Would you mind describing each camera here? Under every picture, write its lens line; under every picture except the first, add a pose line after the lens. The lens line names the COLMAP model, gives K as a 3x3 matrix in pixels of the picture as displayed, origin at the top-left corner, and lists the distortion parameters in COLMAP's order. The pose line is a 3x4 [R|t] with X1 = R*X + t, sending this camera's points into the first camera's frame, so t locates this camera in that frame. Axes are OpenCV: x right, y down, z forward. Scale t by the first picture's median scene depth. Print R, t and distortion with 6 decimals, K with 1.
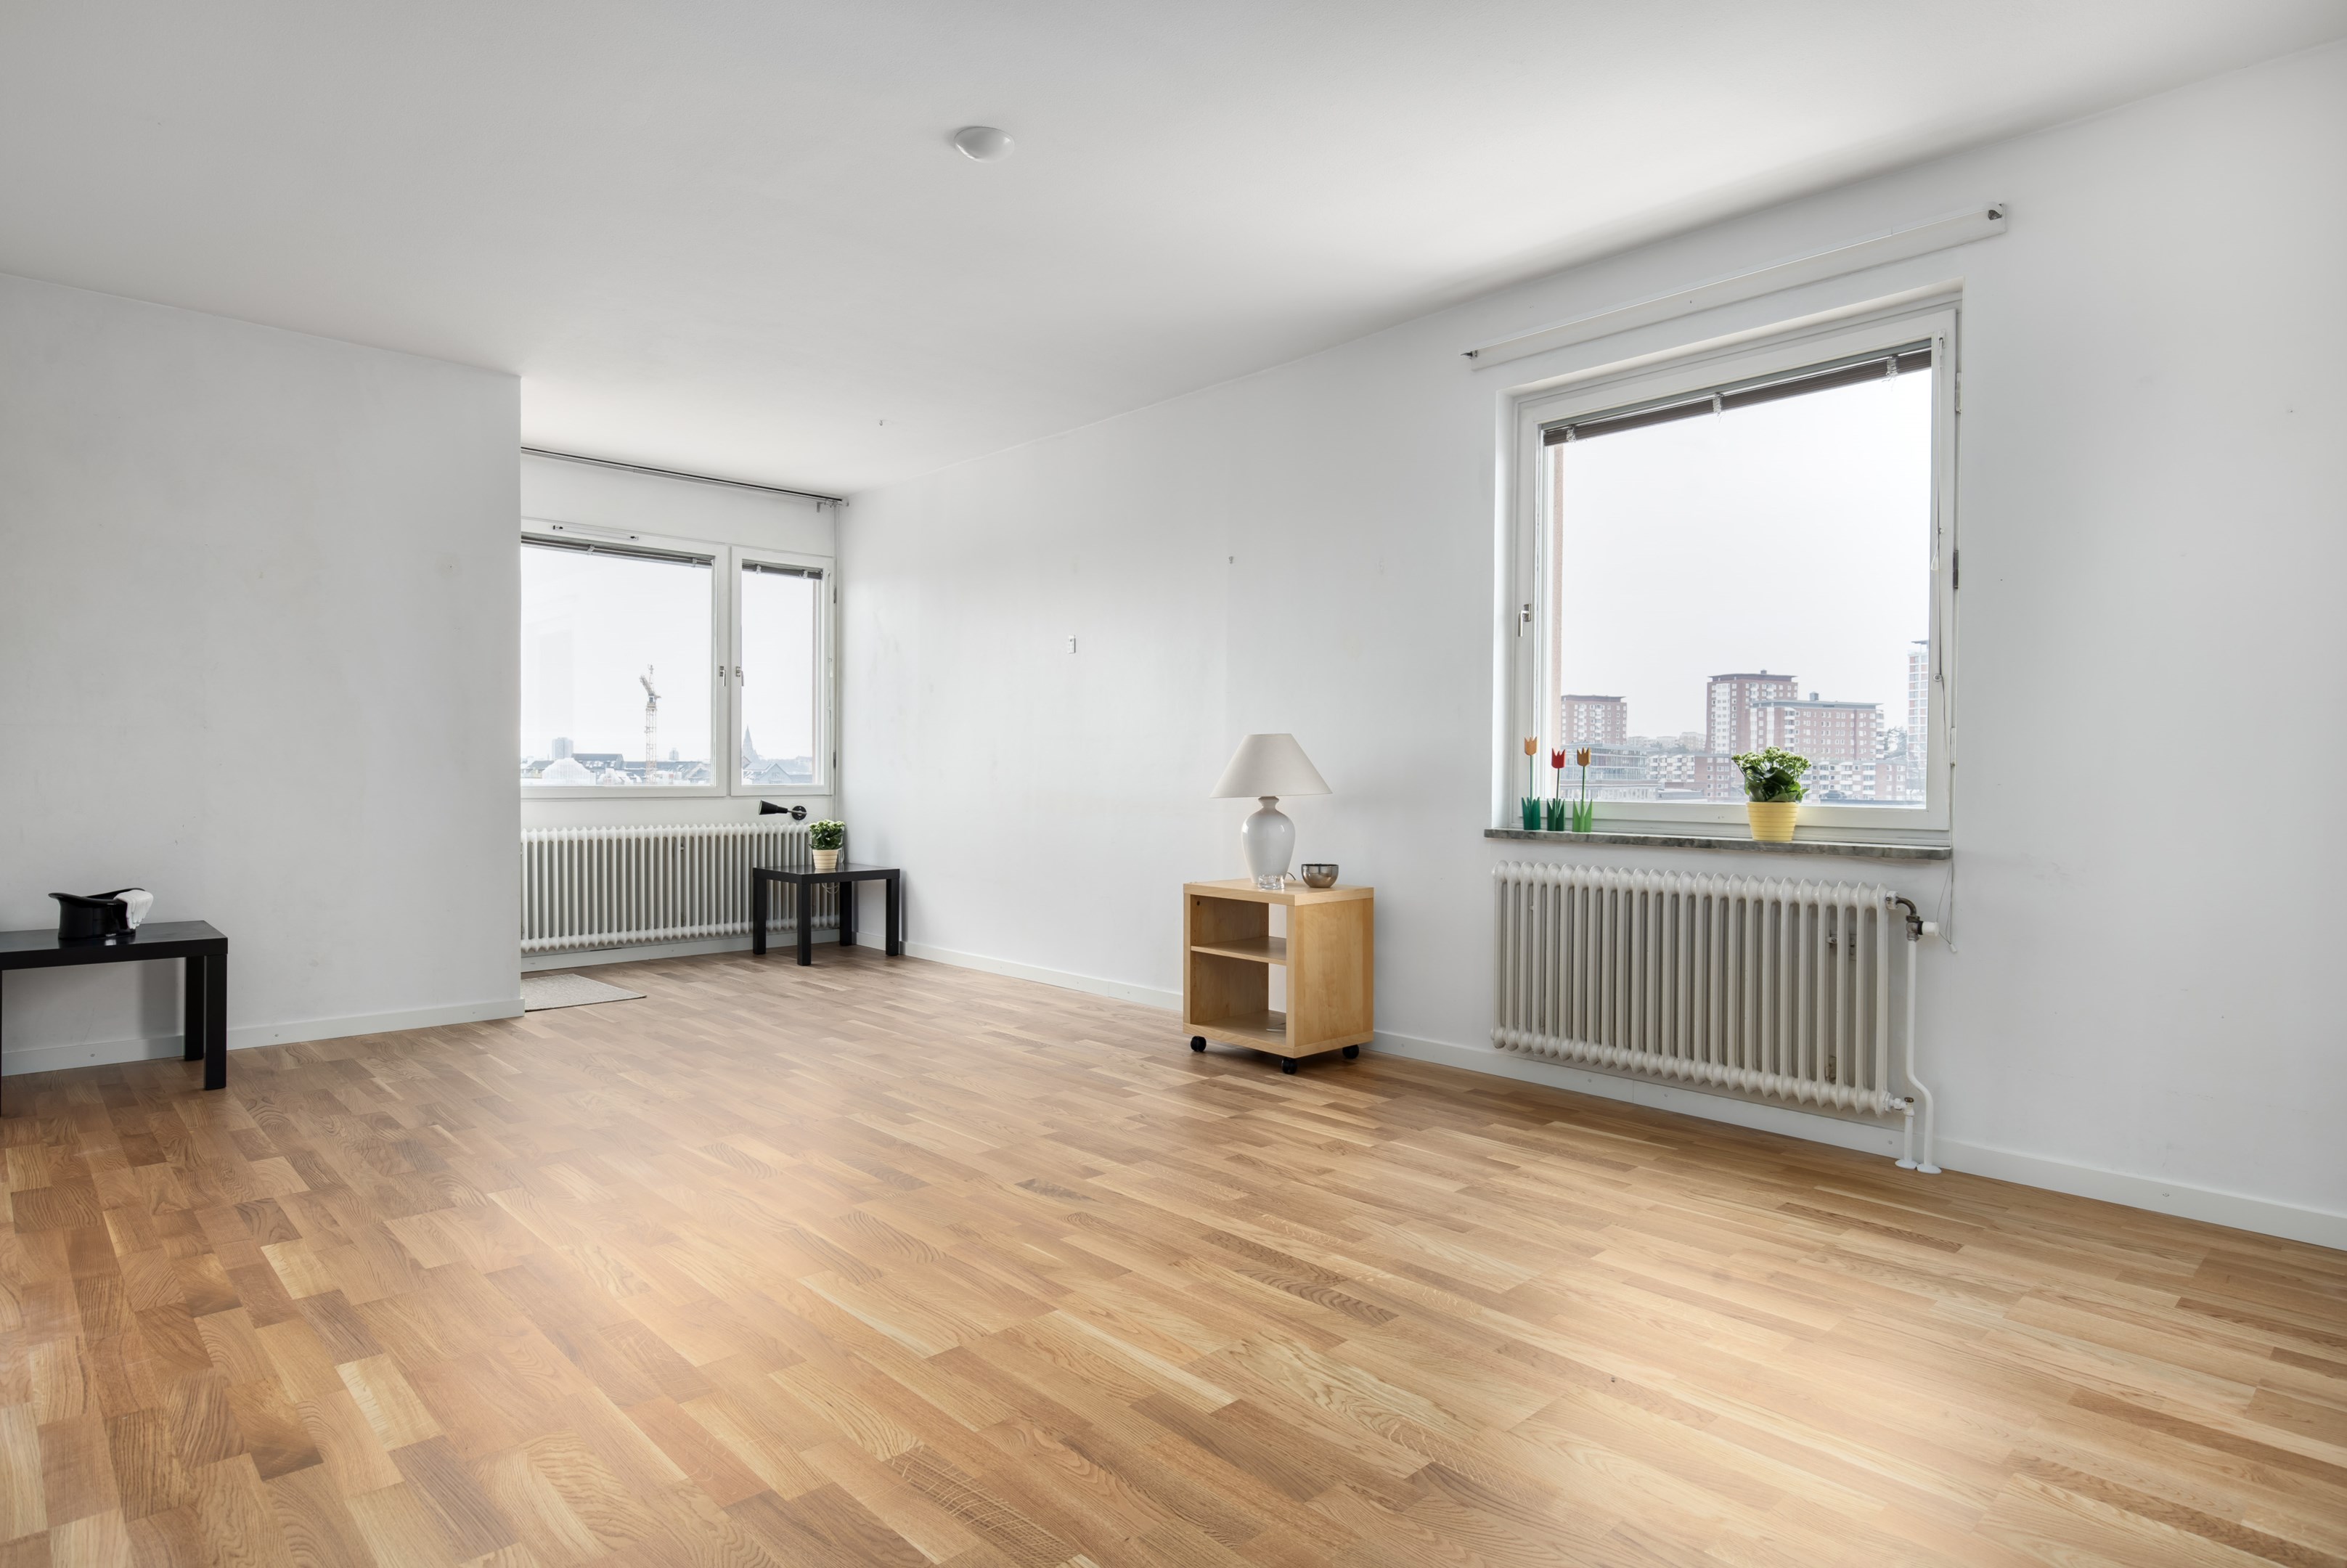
lens RADIAL K [[1327.9, 0, 1175.8], [0, 1327.9, 773.2], [0, 0, 1]] dist [0.002589, -0.000431]
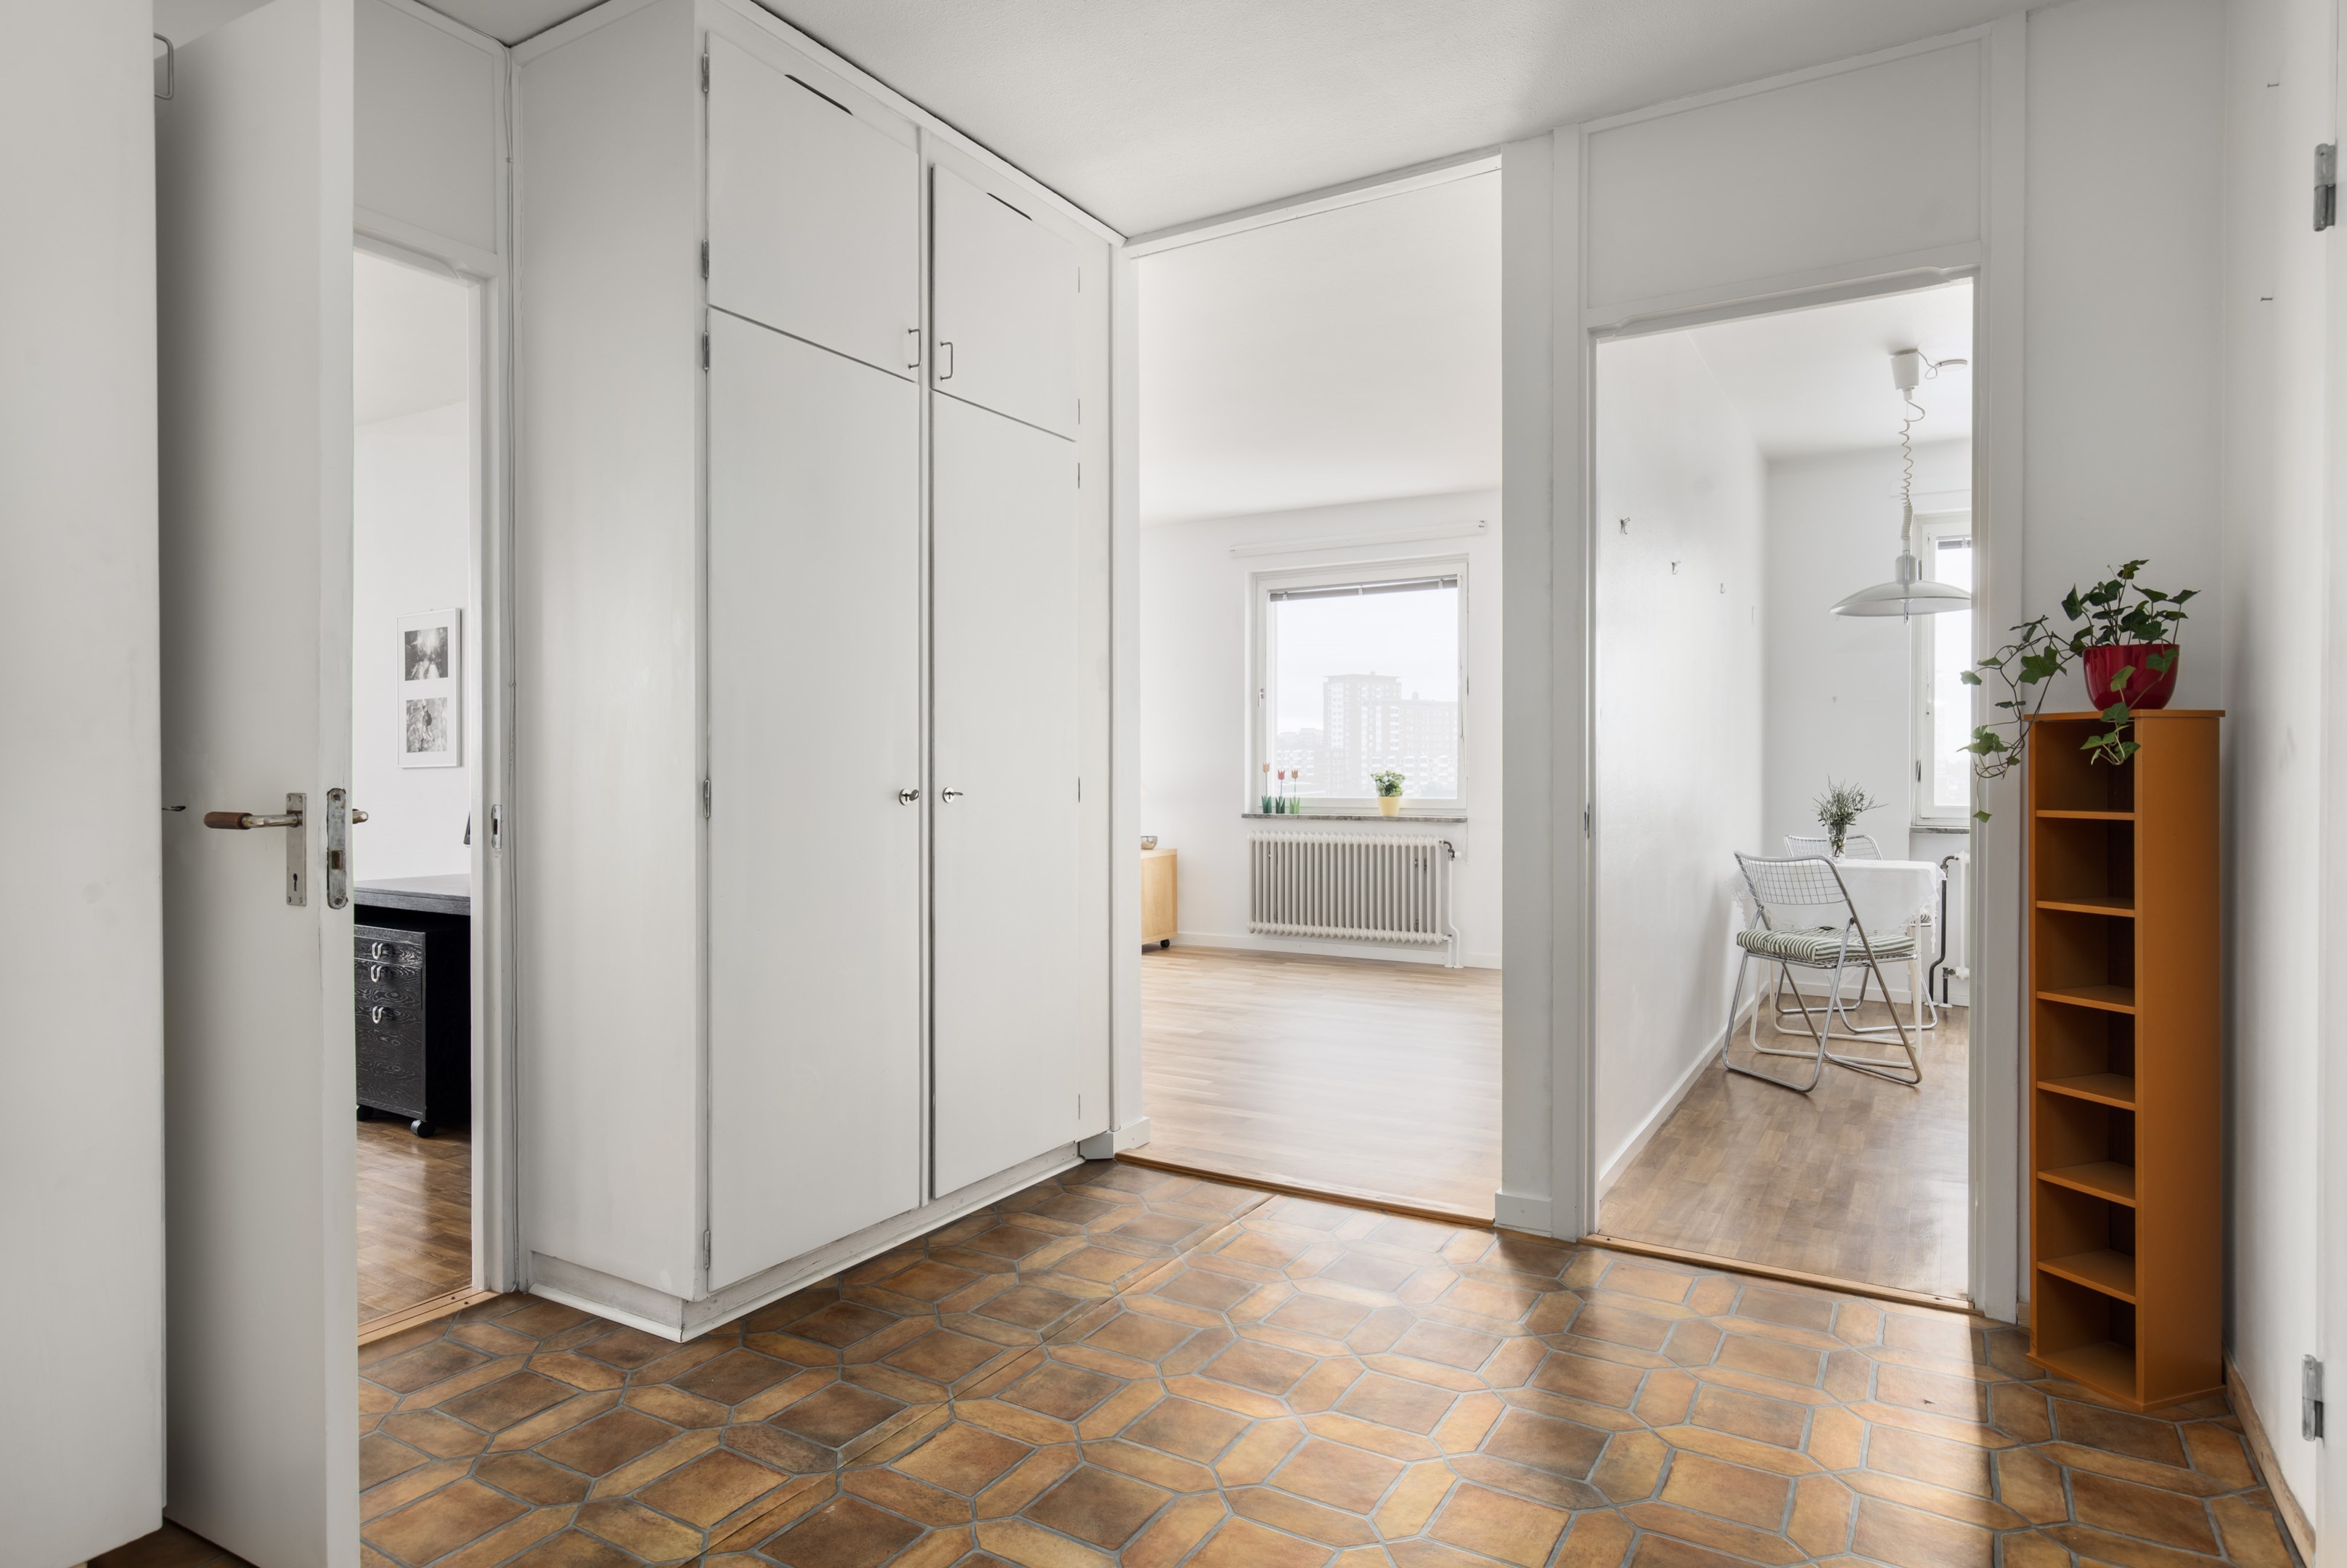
lens RADIAL K [[1327.9, 0, 1170.7], [0, 1327.9, 782.1], [0, 0, 1]] dist [0.002589, -0.000431]
pose [[0.964932, -0.013677, 0.262143, -0.358836], [0.011297, 0.999880, 0.010584, -0.022692], [-0.262256, -0.007251, 0.964971, -0.771677]]
